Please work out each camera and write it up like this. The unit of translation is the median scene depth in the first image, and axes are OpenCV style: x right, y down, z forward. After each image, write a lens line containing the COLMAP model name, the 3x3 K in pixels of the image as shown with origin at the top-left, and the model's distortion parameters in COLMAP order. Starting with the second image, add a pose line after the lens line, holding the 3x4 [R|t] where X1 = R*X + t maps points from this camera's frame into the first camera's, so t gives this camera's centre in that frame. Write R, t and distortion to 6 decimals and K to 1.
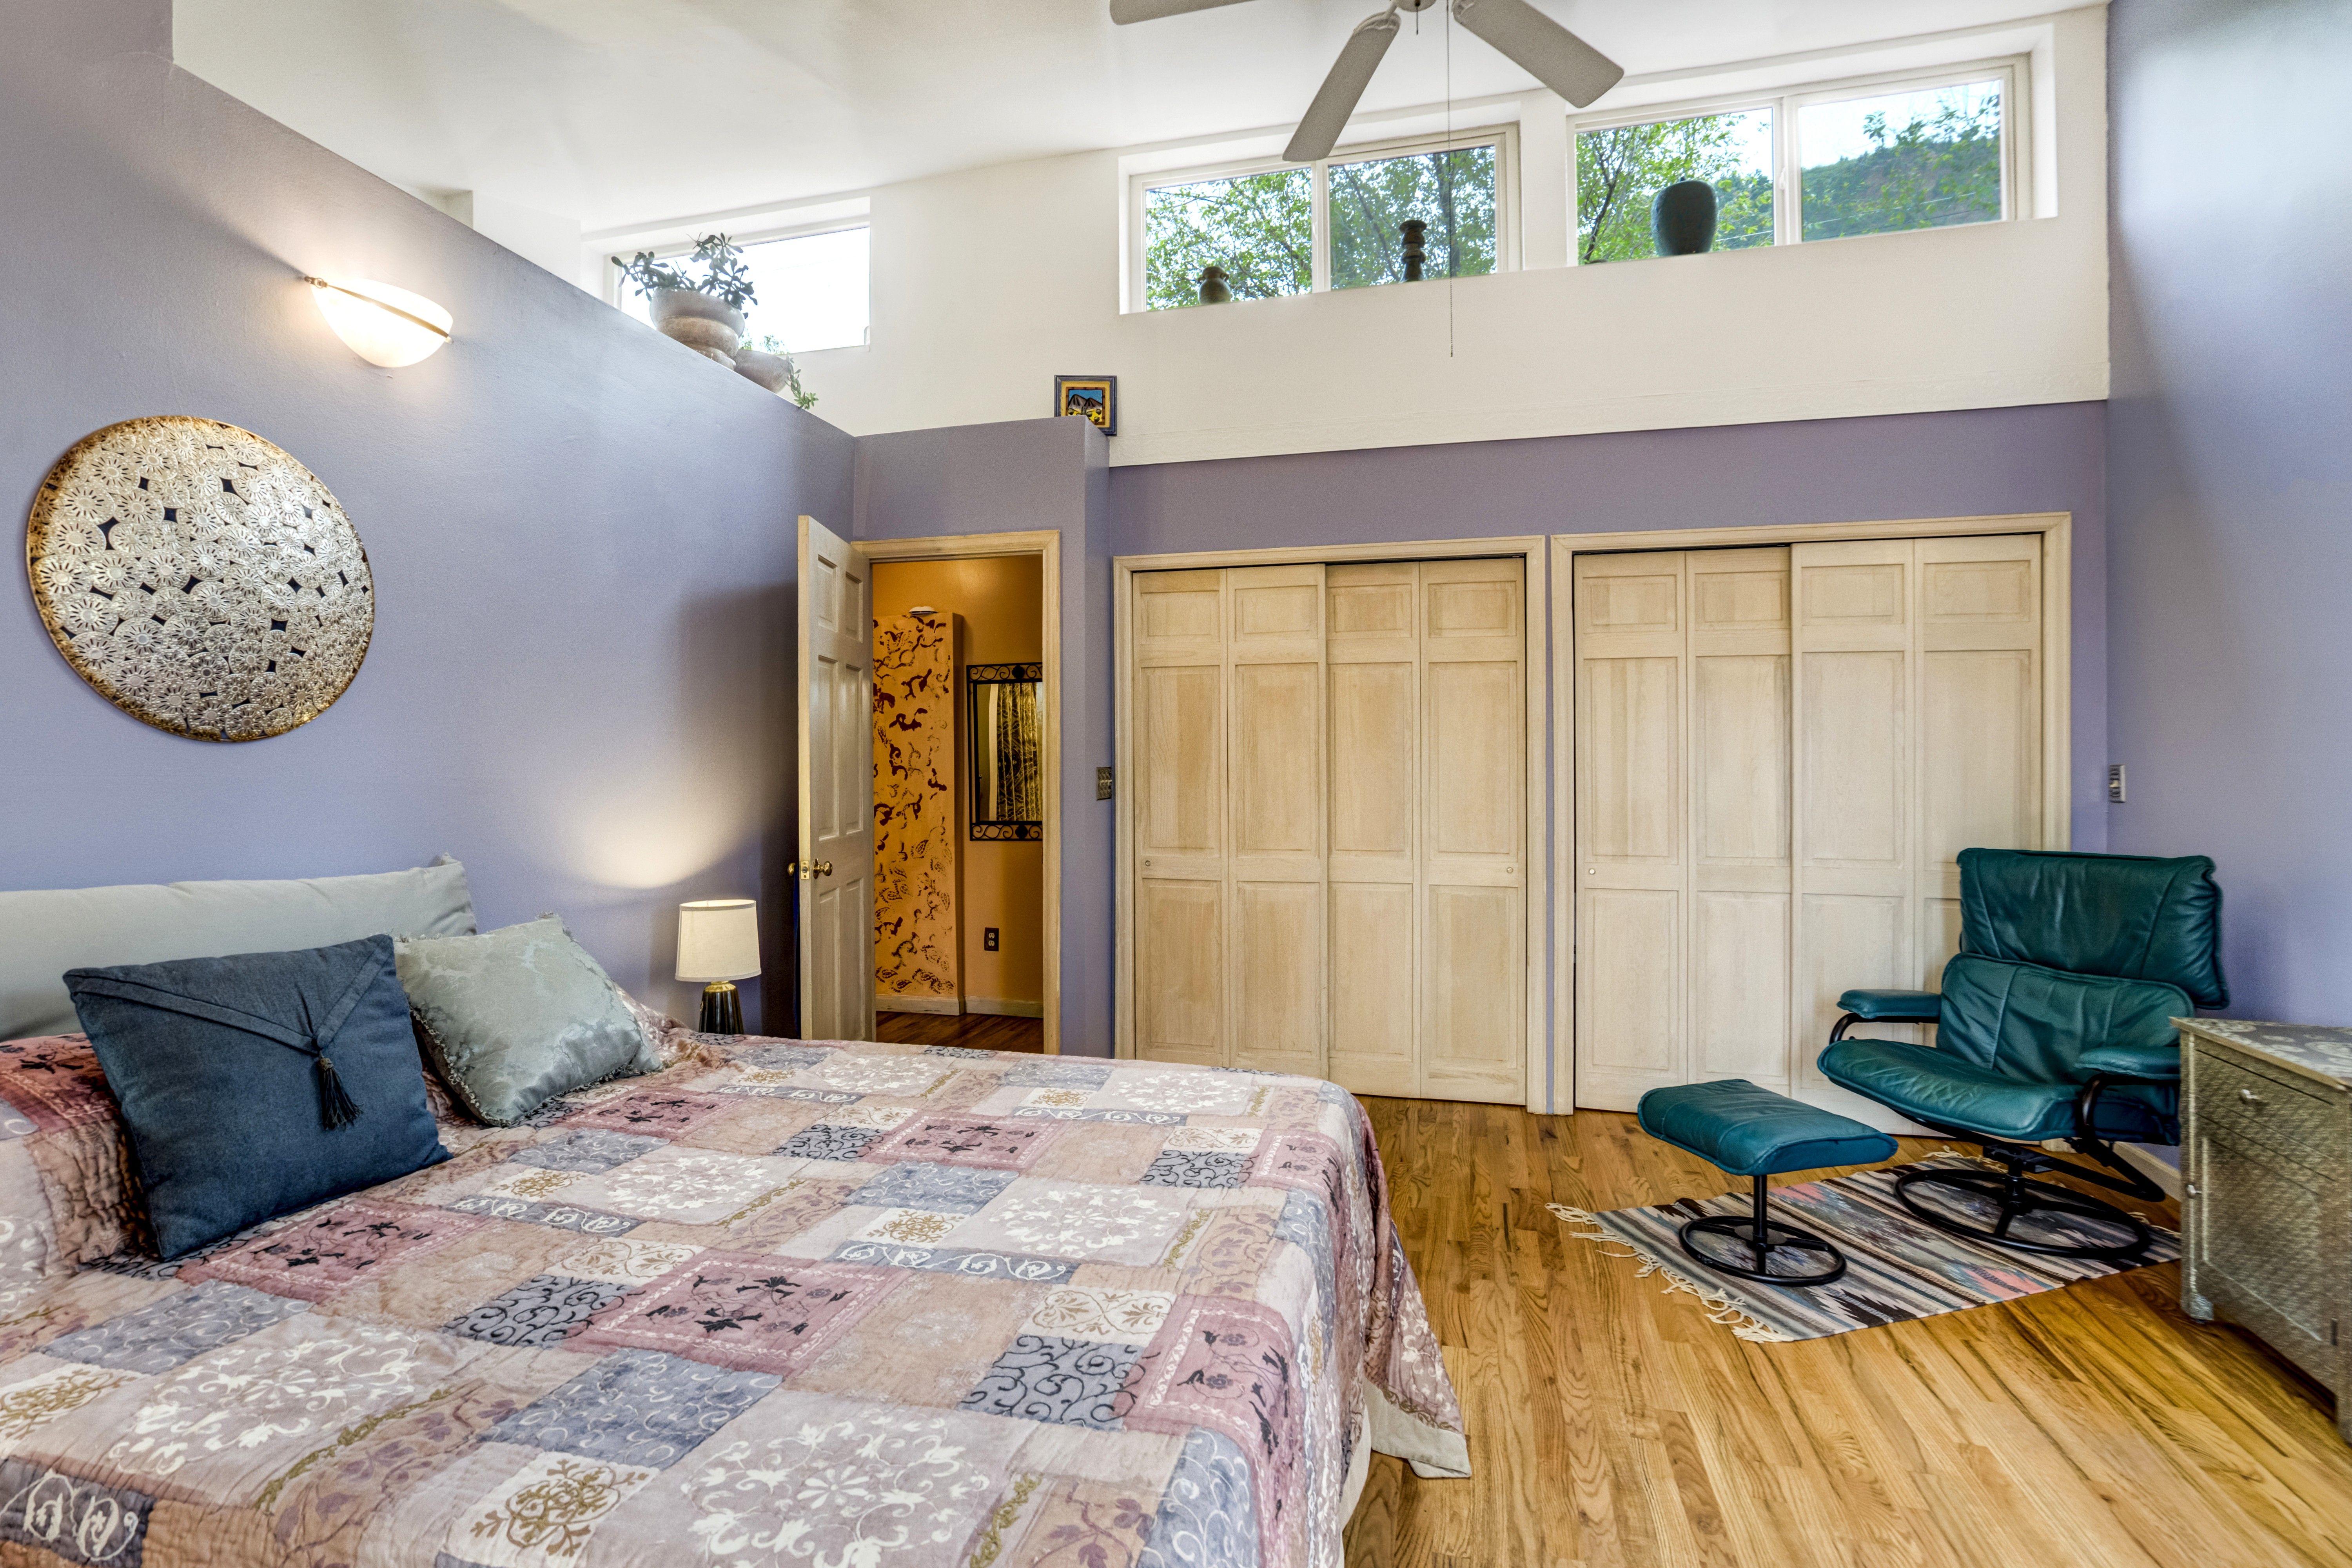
lens RADIAL K [[1085.9, 0, 1175.7], [0, 1085.9, 776.2], [0, 0, 1]] dist [-0.040036, 0.012979]
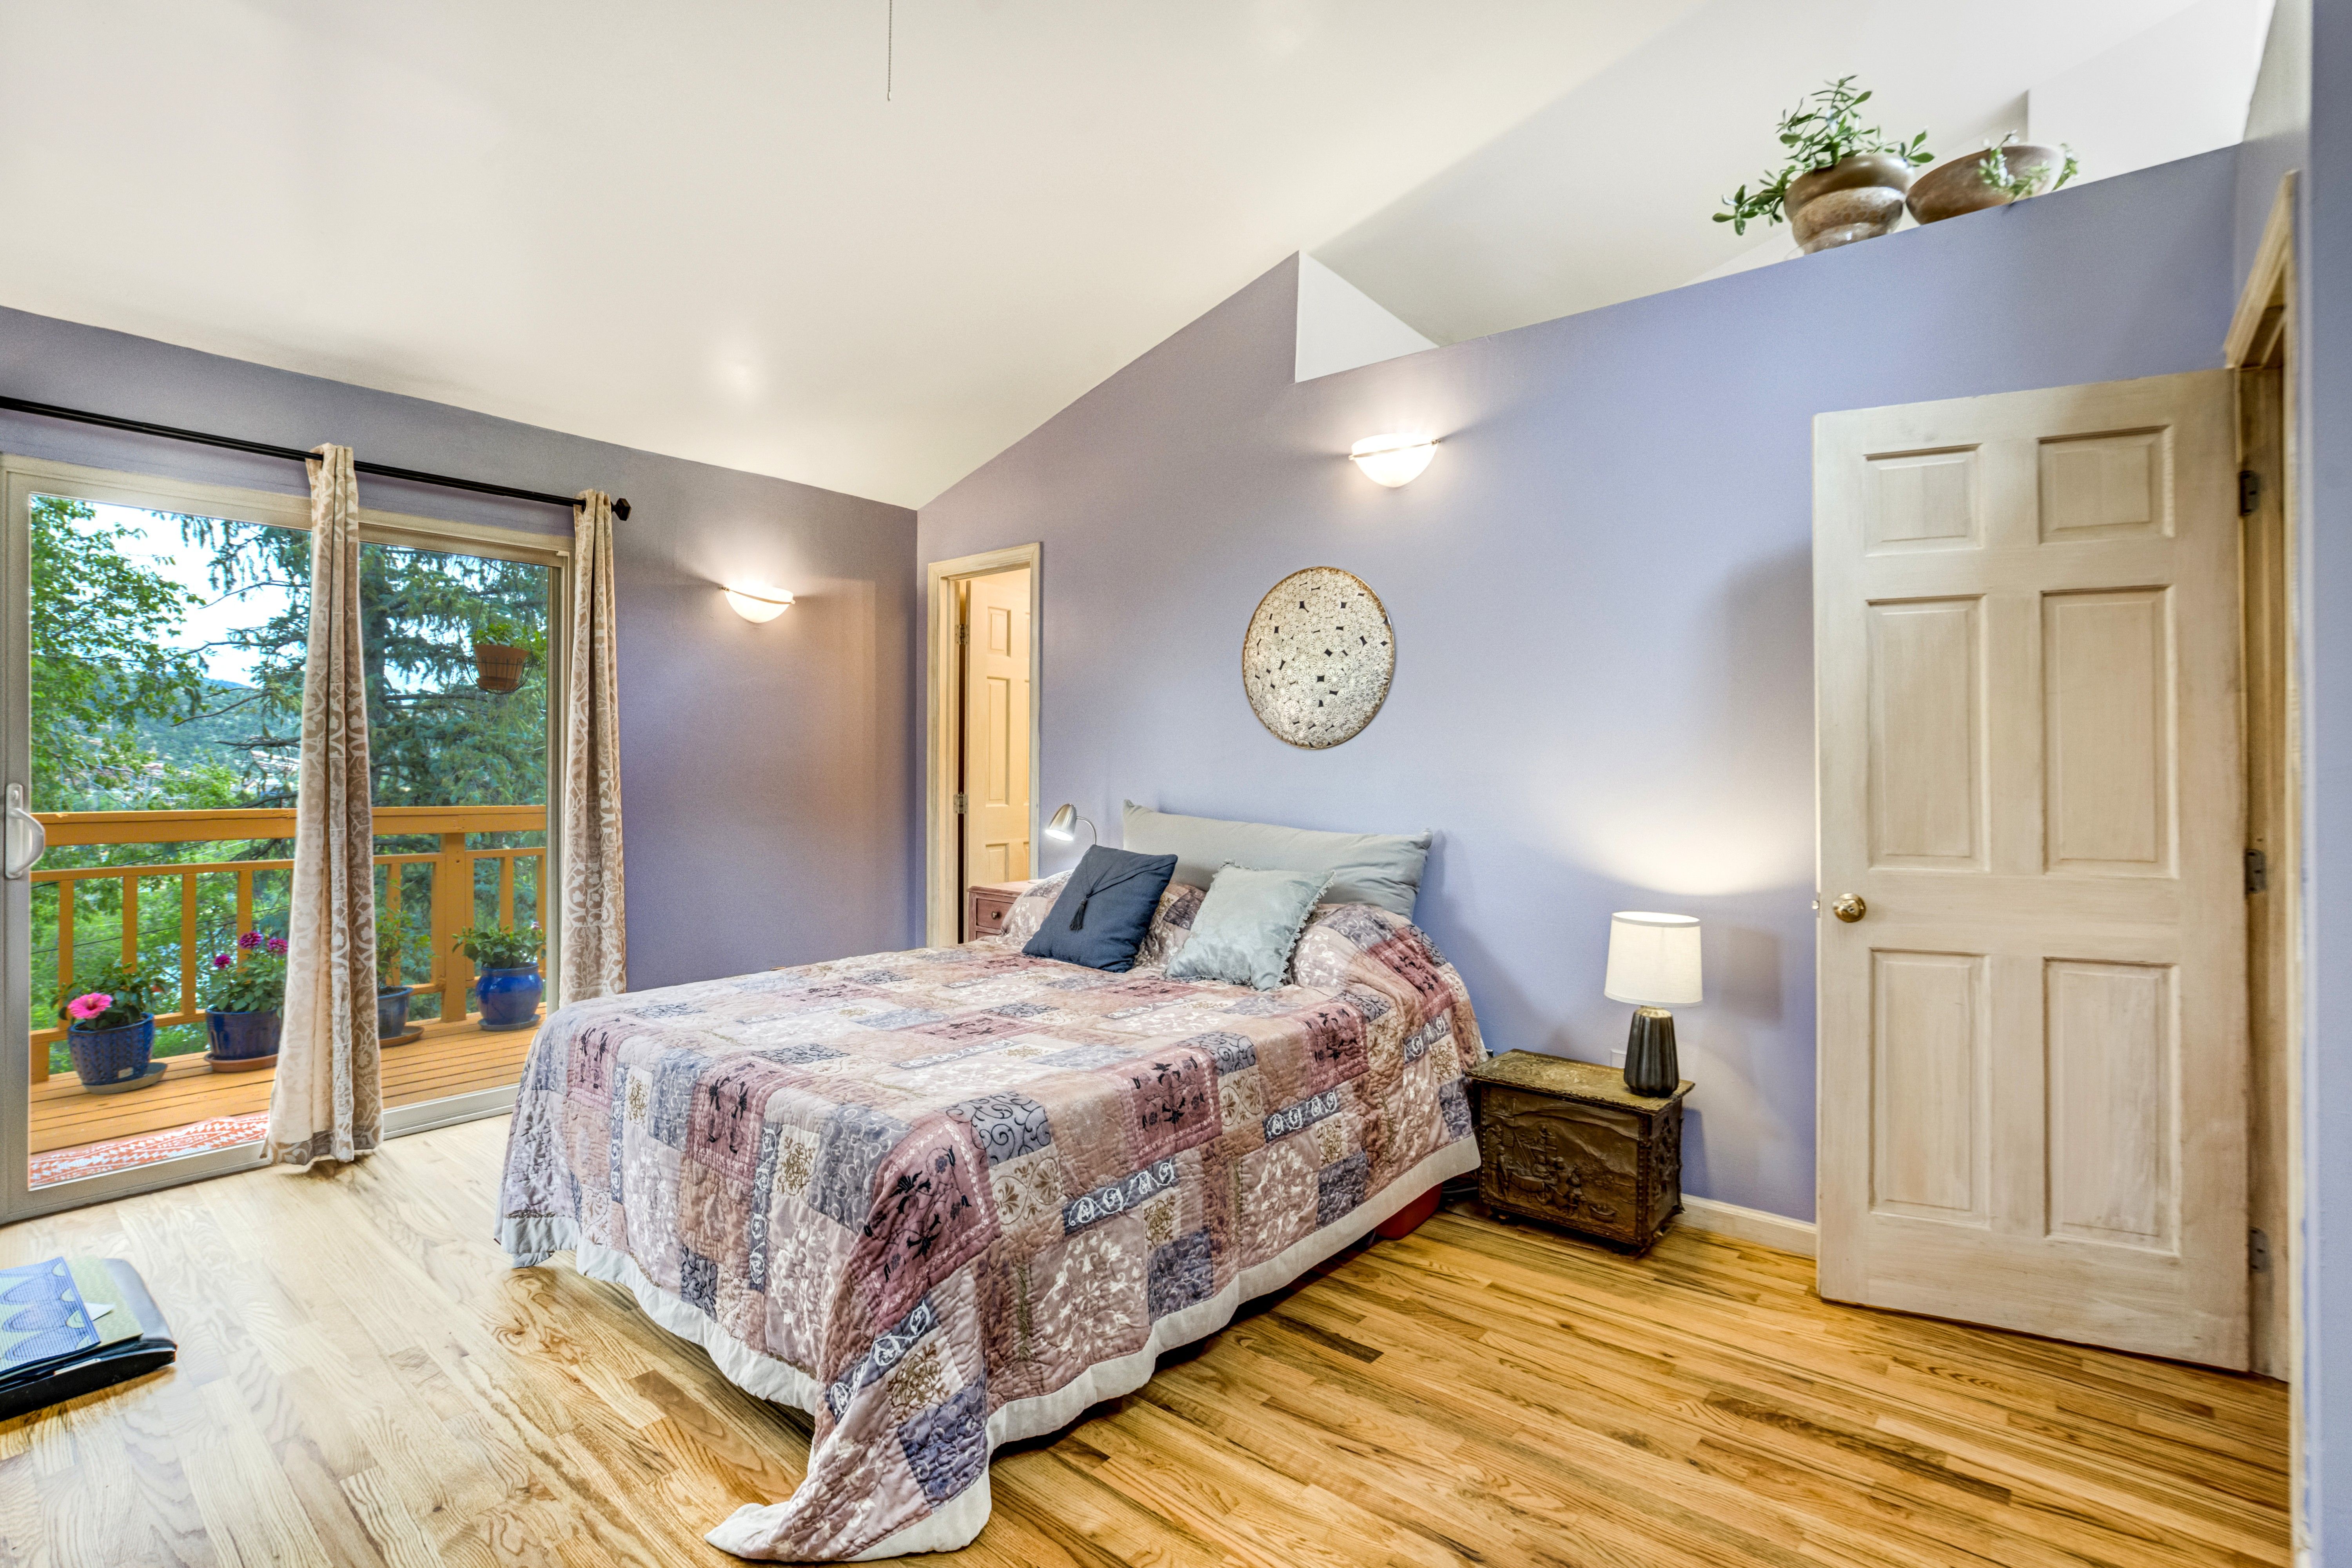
lens RADIAL K [[1085.9, 0, 1175.7], [0, 1085.9, 776.2], [0, 0, 1]] dist [-0.040036, 0.012979]
pose [[-0.394214, 0.004220, -0.919009, 0.641236], [-0.007464, 0.999942, 0.007793, -0.002043], [0.918988, 0.009932, -0.394160, 1.161576]]
